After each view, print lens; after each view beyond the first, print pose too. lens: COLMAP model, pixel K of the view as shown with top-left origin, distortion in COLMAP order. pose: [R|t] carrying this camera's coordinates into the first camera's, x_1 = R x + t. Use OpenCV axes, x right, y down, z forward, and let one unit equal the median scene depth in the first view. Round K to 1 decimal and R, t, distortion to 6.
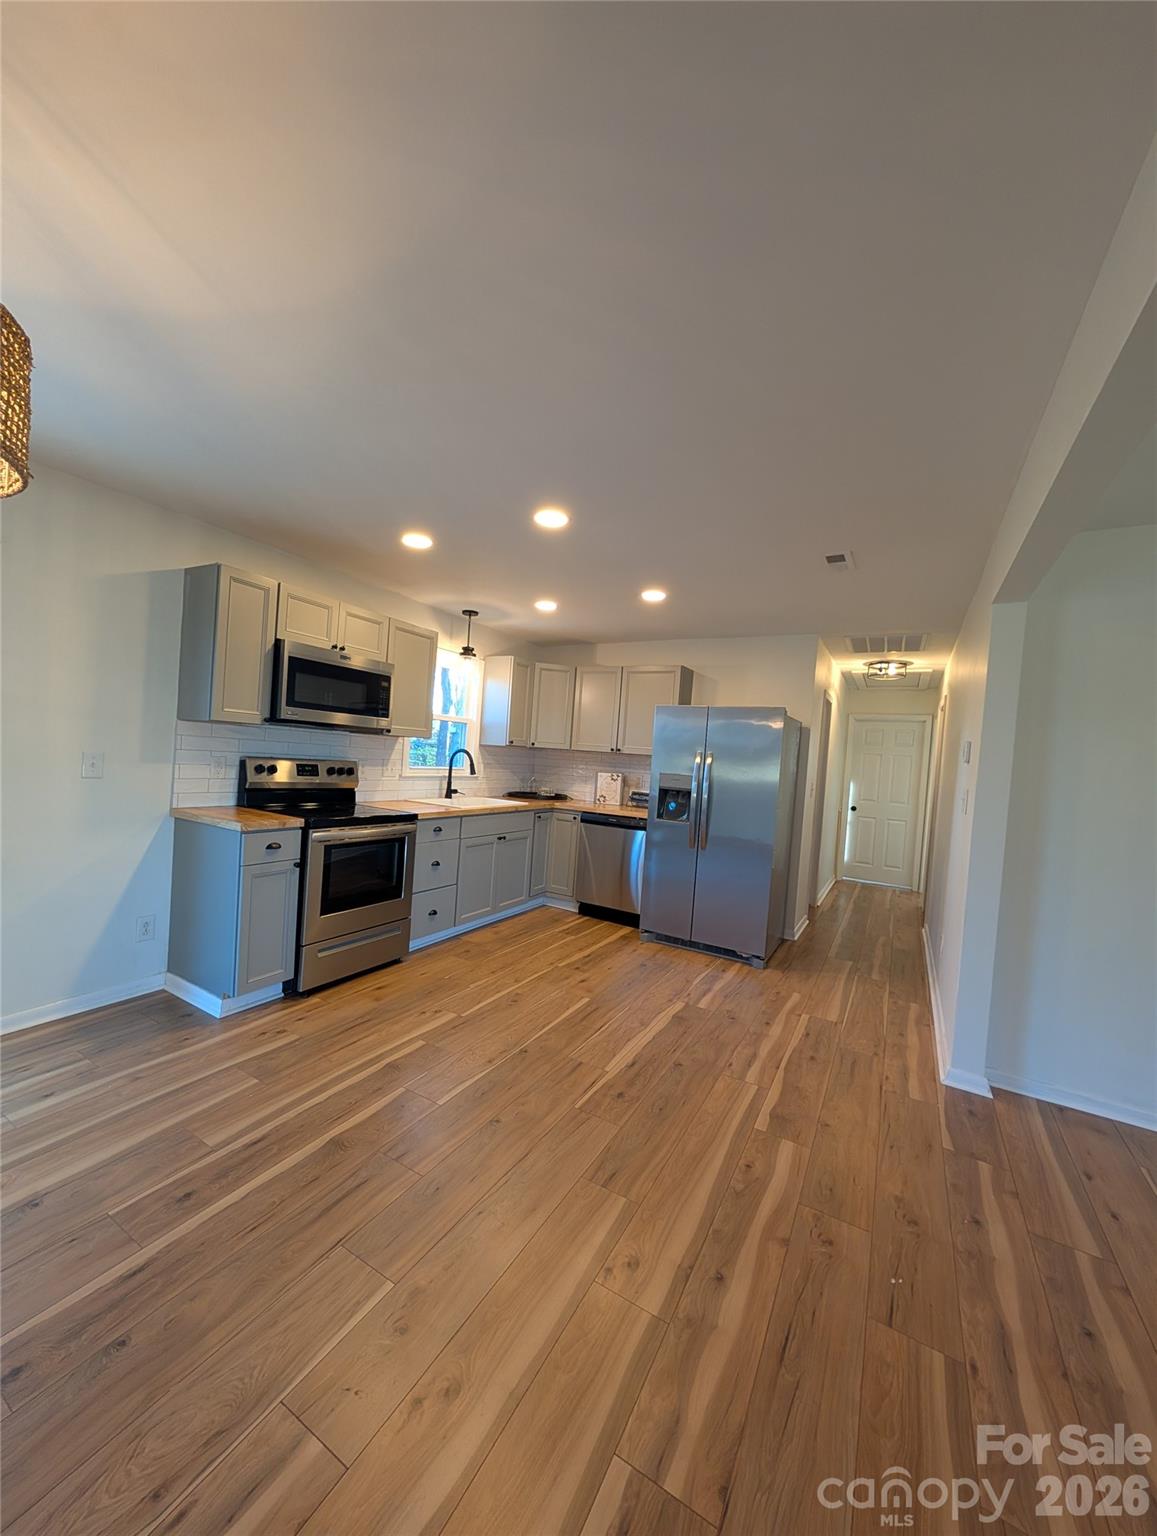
lens RADIAL K [[579.3, 0, 566.9], [0, 579.3, 772.8], [0, 0, 1]] dist [-0.002150, 0.000543]
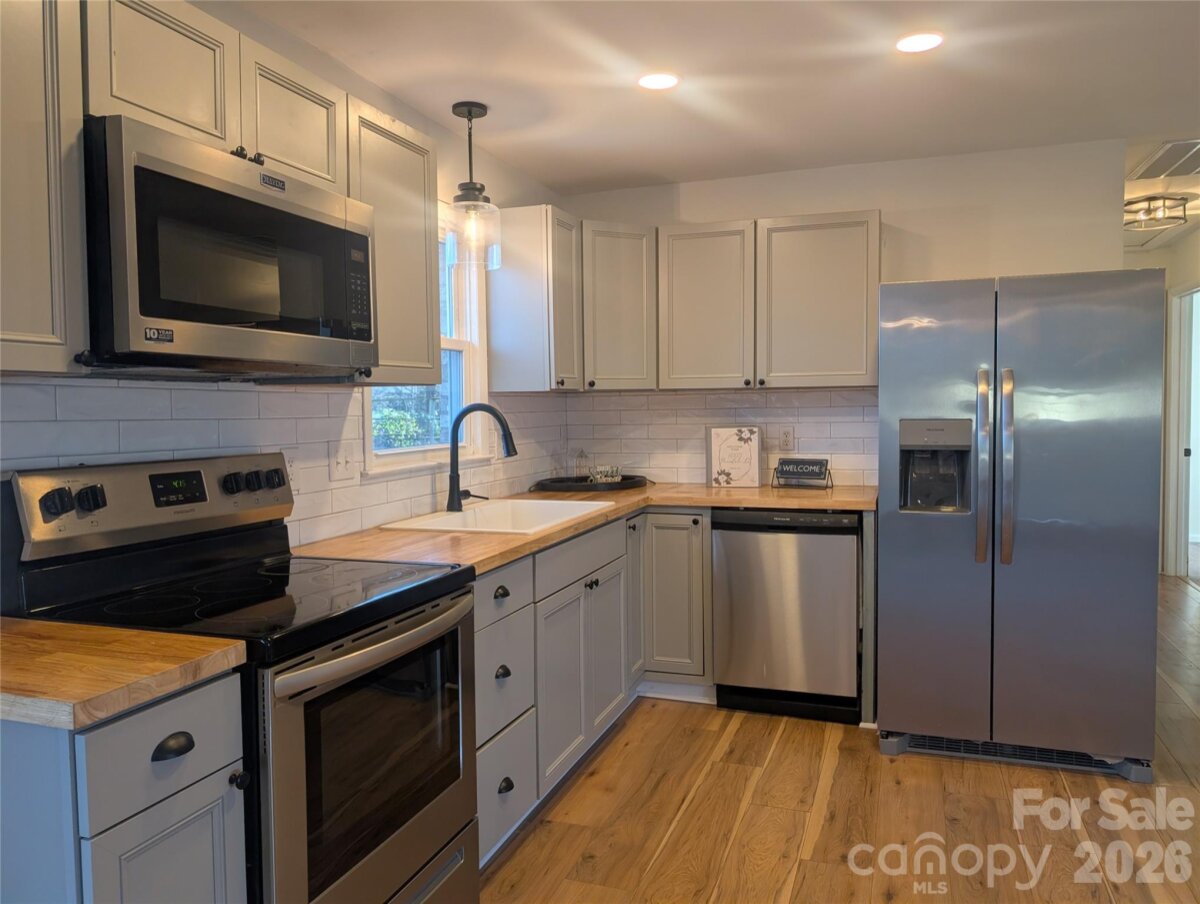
lens RADIAL K [[860.6, 0, 615.9], [0, 860.6, 443.7], [0, 0, 1]] dist [0.038041, -0.047082]
pose [[0.976954, -0.090259, 0.193427, -0.230755], [0.086053, 0.995837, 0.030055, -0.022393], [-0.195335, -0.012717, 0.980654, 0.323038]]
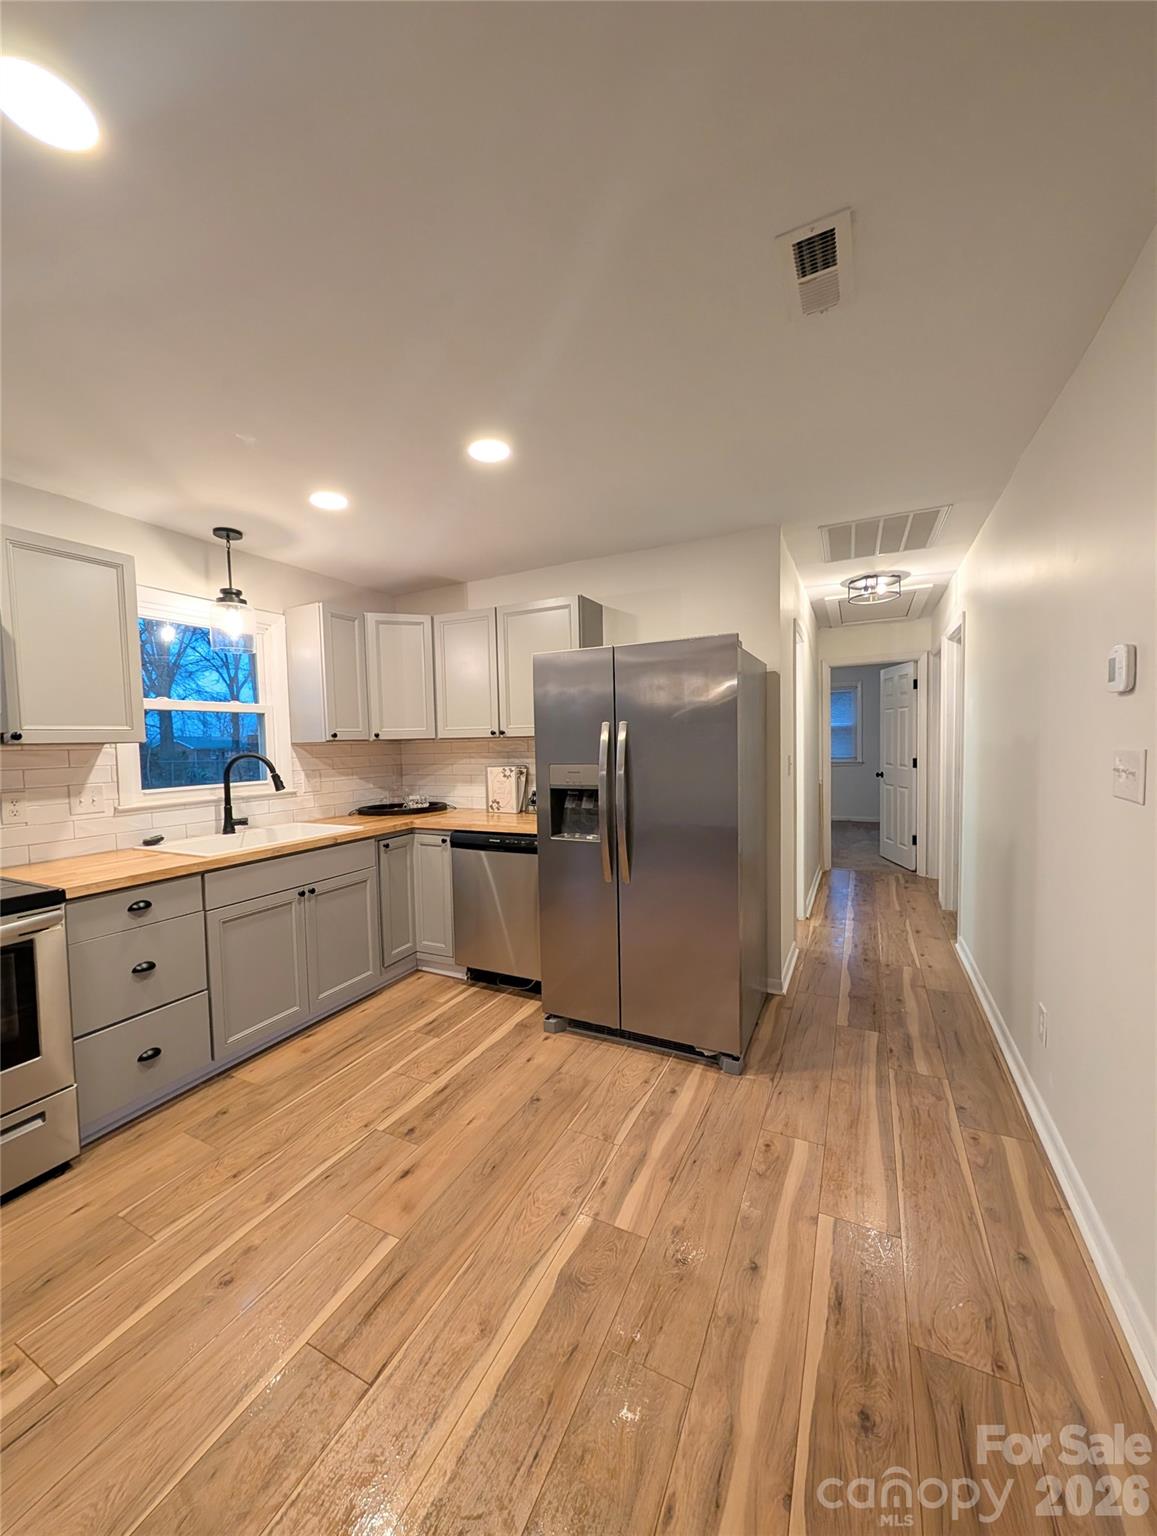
lens RADIAL K [[579.3, 0, 567.2], [0, 579.3, 772.7], [0, 0, 1]] dist [-0.002150, 0.000543]
pose [[0.994195, -0.095077, 0.050372, 0.151543], [0.093809, 0.995225, 0.026953, -0.004710], [-0.052694, -0.022071, 0.998367, 0.392597]]
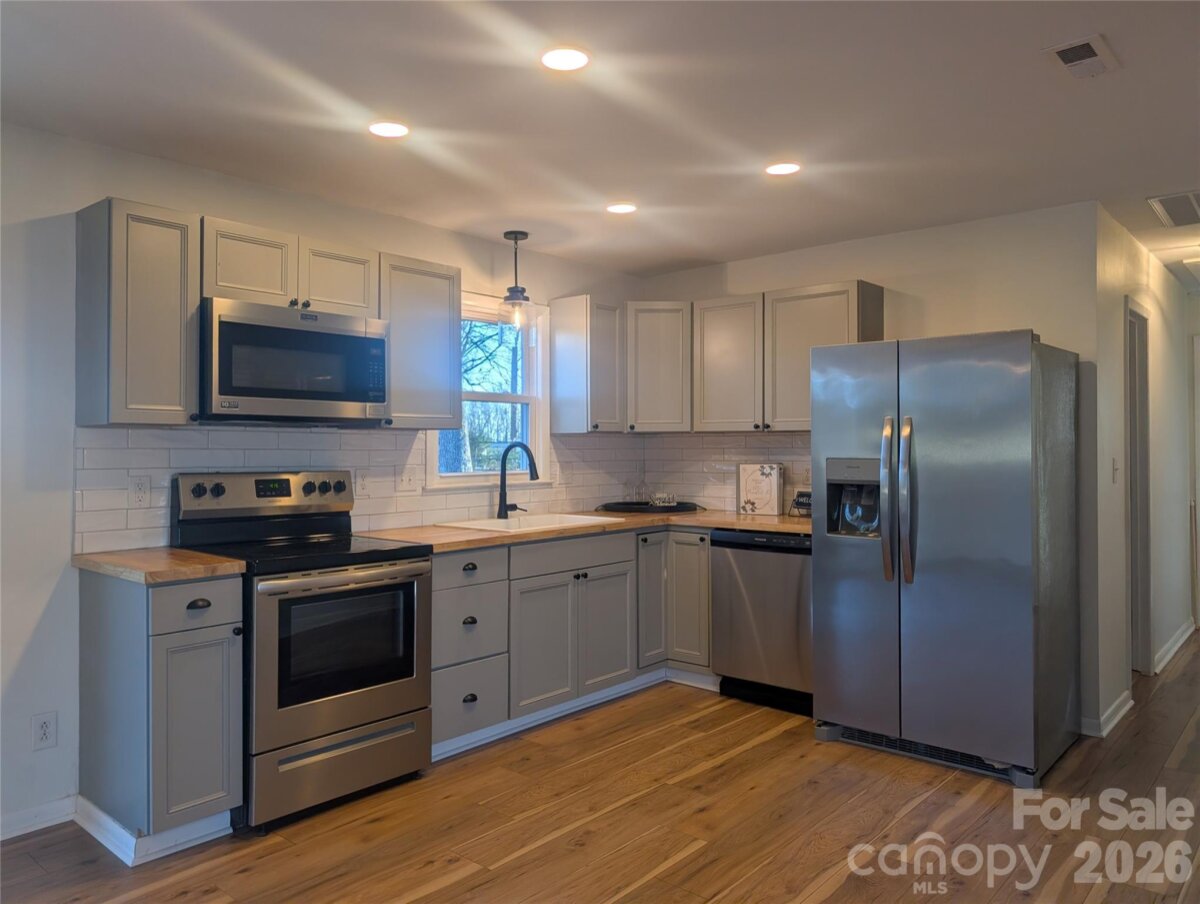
lens RADIAL K [[860.6, 0, 590.0], [0, 860.6, 439.3], [0, 0, 1]] dist [0.038041, -0.047082]
pose [[0.979437, -0.072019, -0.188460, 0.092130], [0.063663, 0.996717, -0.050032, 0.010685], [0.191444, 0.037005, 0.980806, 0.066949]]
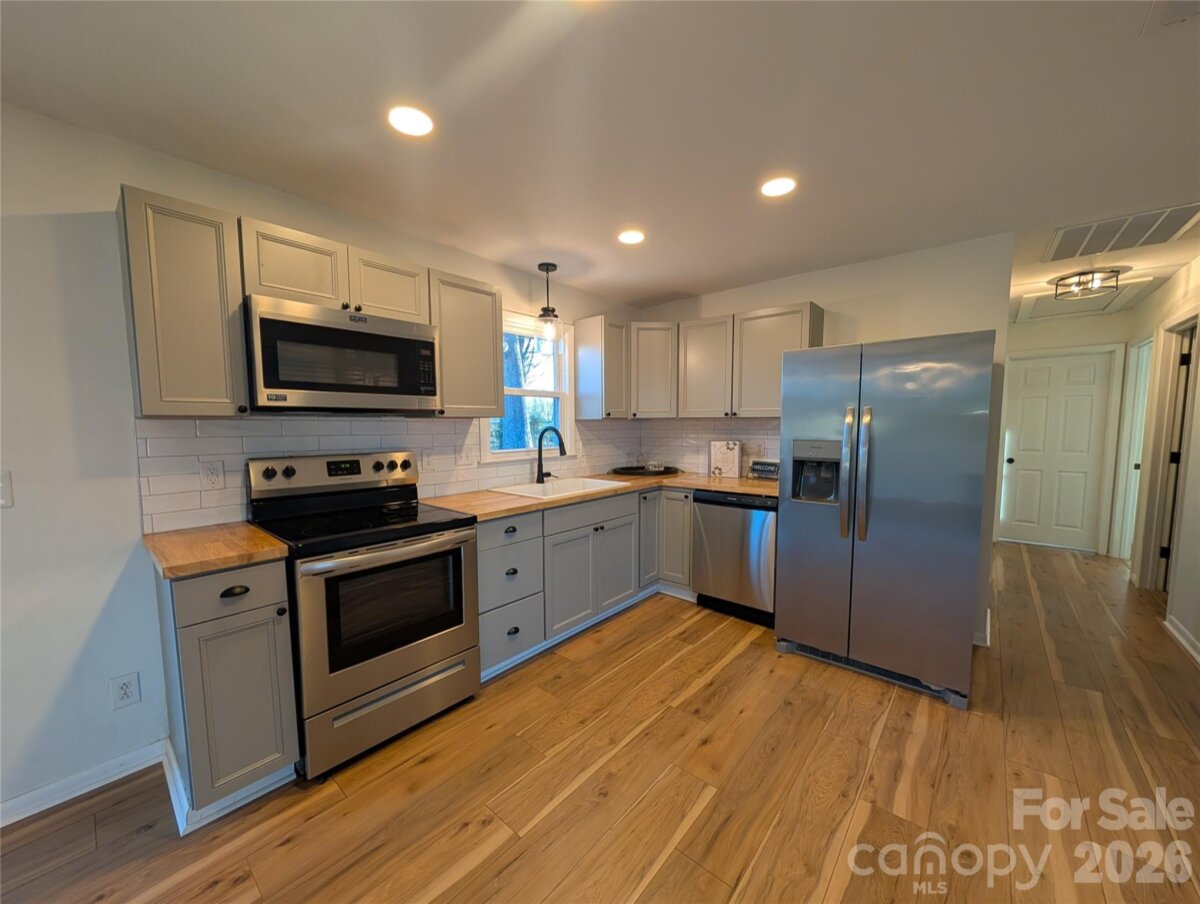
lens RADIAL K [[452.6, 0, 603.8], [0, 452.6, 461.8], [0, 0, 1]] dist [-0.002150, 0.000543]
pose [[0.981594, -0.057658, -0.182069, 0.021950], [0.066911, 0.996740, 0.045088, -0.014830], [0.178876, -0.056441, 0.982251, 0.374330]]
